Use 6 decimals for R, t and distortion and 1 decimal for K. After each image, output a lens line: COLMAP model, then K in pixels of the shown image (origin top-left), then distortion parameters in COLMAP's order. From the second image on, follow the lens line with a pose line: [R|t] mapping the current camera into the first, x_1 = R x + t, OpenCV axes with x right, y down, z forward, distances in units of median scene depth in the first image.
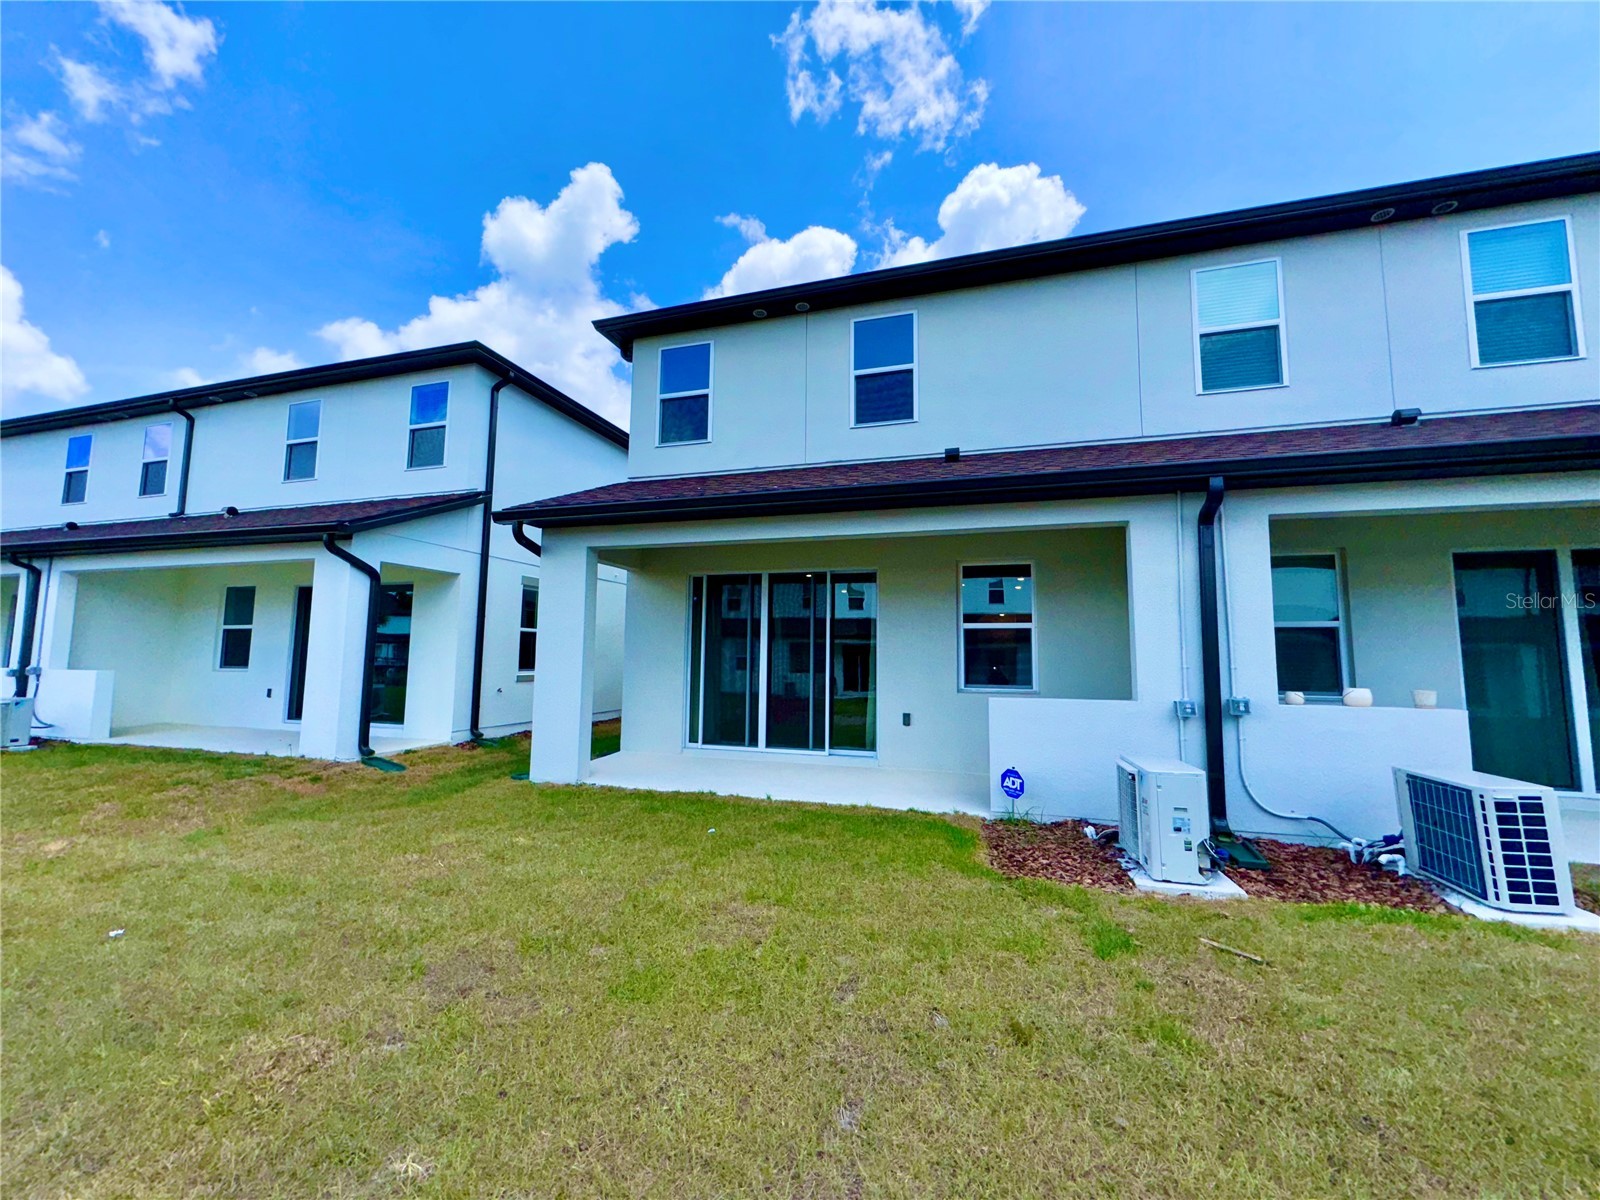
lens RADIAL K [[640.8, 0, 806.5], [0, 640.8, 606.9], [0, 0, 1]] dist [-0.002367, 0.000291]
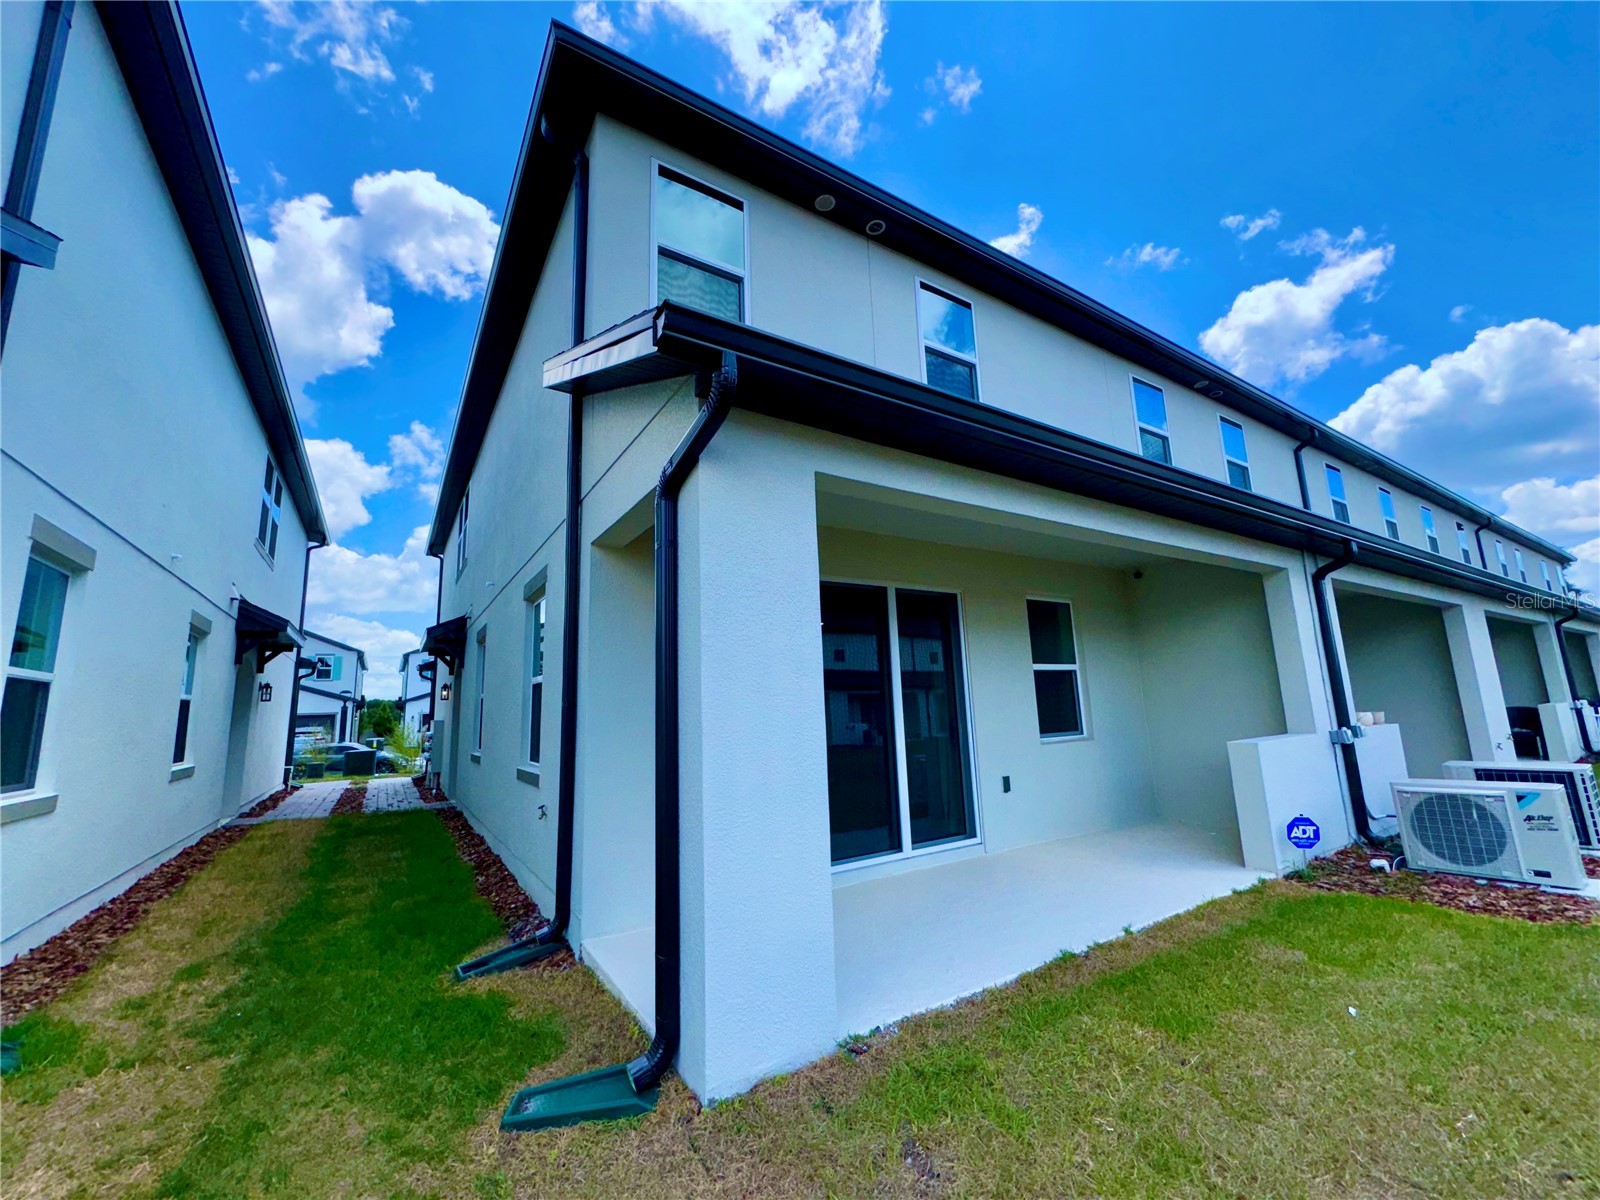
lens RADIAL K [[640.8, 0, 799.1], [0, 640.8, 596.9], [0, 0, 1]] dist [-0.002367, 0.000291]
pose [[0.632363, 0.099396, 0.768269, -0.883108], [-0.040862, 0.994634, -0.095049, 0.053614], [-0.773593, 0.028713, 0.633031, 0.962798]]
